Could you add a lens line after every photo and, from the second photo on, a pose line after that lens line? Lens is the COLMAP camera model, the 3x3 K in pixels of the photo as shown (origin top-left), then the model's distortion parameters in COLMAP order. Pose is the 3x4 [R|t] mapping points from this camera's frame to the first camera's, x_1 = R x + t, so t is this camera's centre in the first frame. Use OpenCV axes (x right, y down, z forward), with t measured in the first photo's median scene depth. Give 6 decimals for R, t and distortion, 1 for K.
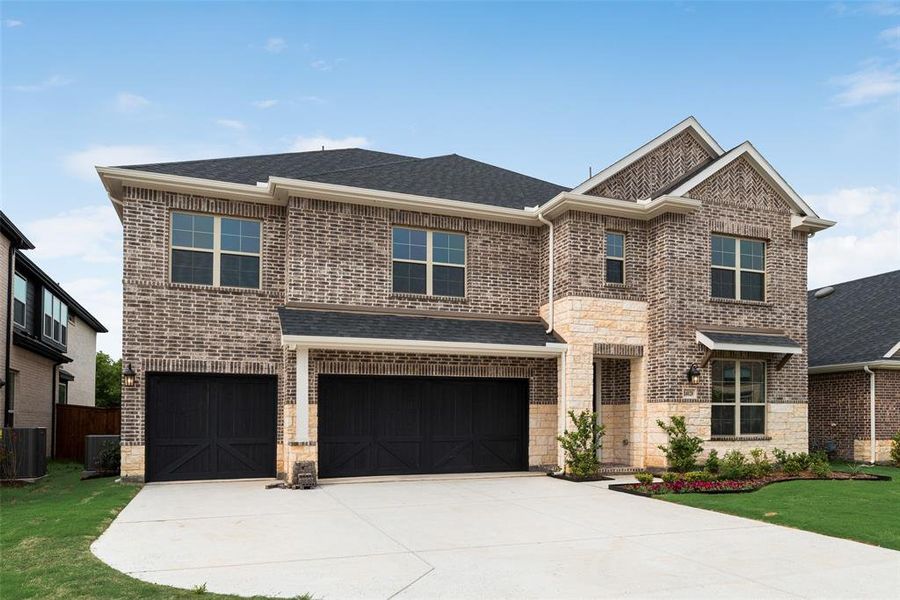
lens RADIAL K [[367.5, 0, 451.0], [0, 367.5, 301.1], [0, 0, 1]] dist [0.000298, -0.000093]
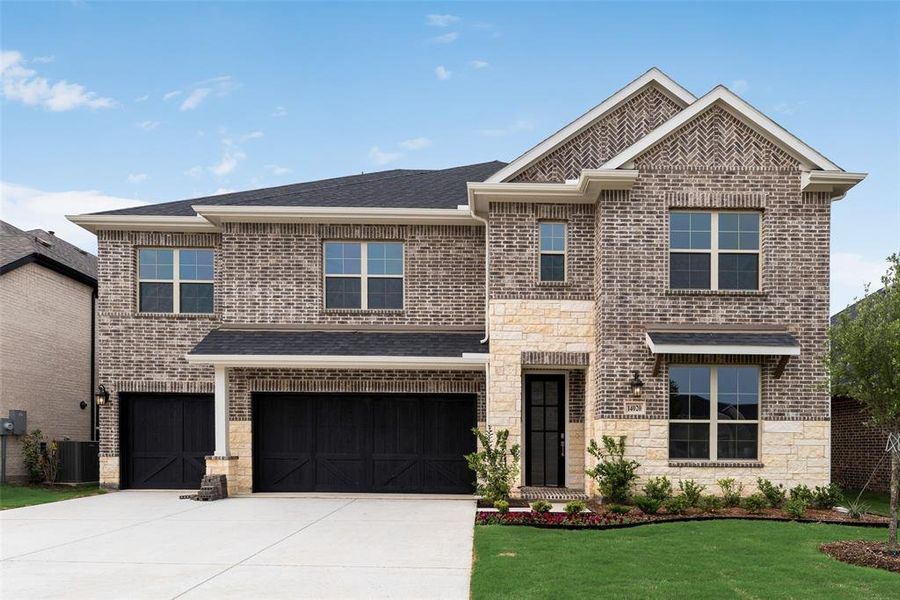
lens RADIAL K [[376.7, 0, 450.0], [0, 376.7, 326.8], [0, 0, 1]] dist [0.000180, 0.000015]
pose [[0.974743, -0.053442, -0.216839, 0.403570], [0.057864, 0.998225, 0.014090, 0.031717], [0.215701, -0.026282, 0.976106, 0.087475]]
